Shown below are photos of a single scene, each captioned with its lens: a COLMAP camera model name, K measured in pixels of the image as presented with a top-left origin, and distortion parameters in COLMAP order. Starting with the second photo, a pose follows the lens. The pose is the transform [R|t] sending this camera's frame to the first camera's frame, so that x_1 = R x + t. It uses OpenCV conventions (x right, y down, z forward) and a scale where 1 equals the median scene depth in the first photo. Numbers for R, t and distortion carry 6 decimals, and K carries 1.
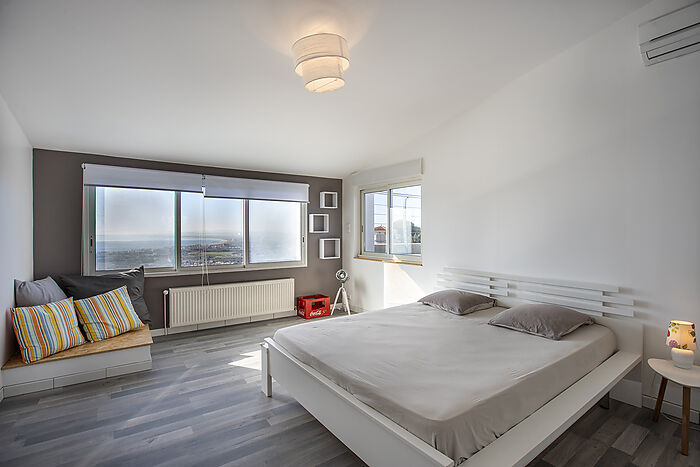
lens RADIAL K [[329.7, 0, 347.7], [0, 329.7, 231.3], [0, 0, 1]] dist [-0.013703, 0.003004]
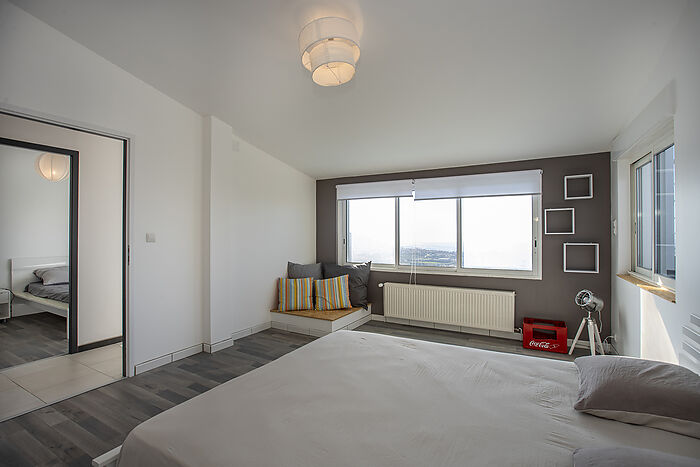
lens RADIAL K [[334.5, 0, 349.6], [0, 334.5, 232.8], [0, 0, 1]] dist [-0.037671, 0.015864]
pose [[0.435904, -0.001487, -0.899992, 0.462129], [0.003667, 0.999993, 0.000124, -0.001433], [0.899986, -0.003355, 0.435906, 0.364701]]
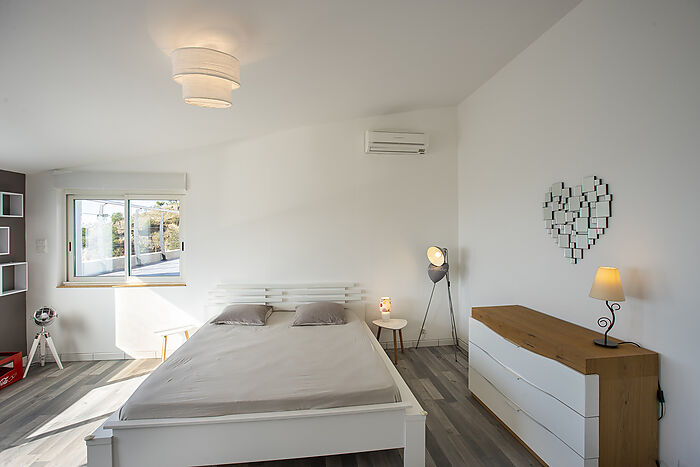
lens RADIAL K [[329.7, 0, 351.2], [0, 329.7, 233.6], [0, 0, 1]] dist [-0.013703, 0.003004]
pose [[0.487794, -0.007482, 0.872927, -0.378597], [-0.000907, 0.999958, 0.009077, -0.057876], [-0.872958, -0.005219, 0.487767, 0.121057]]
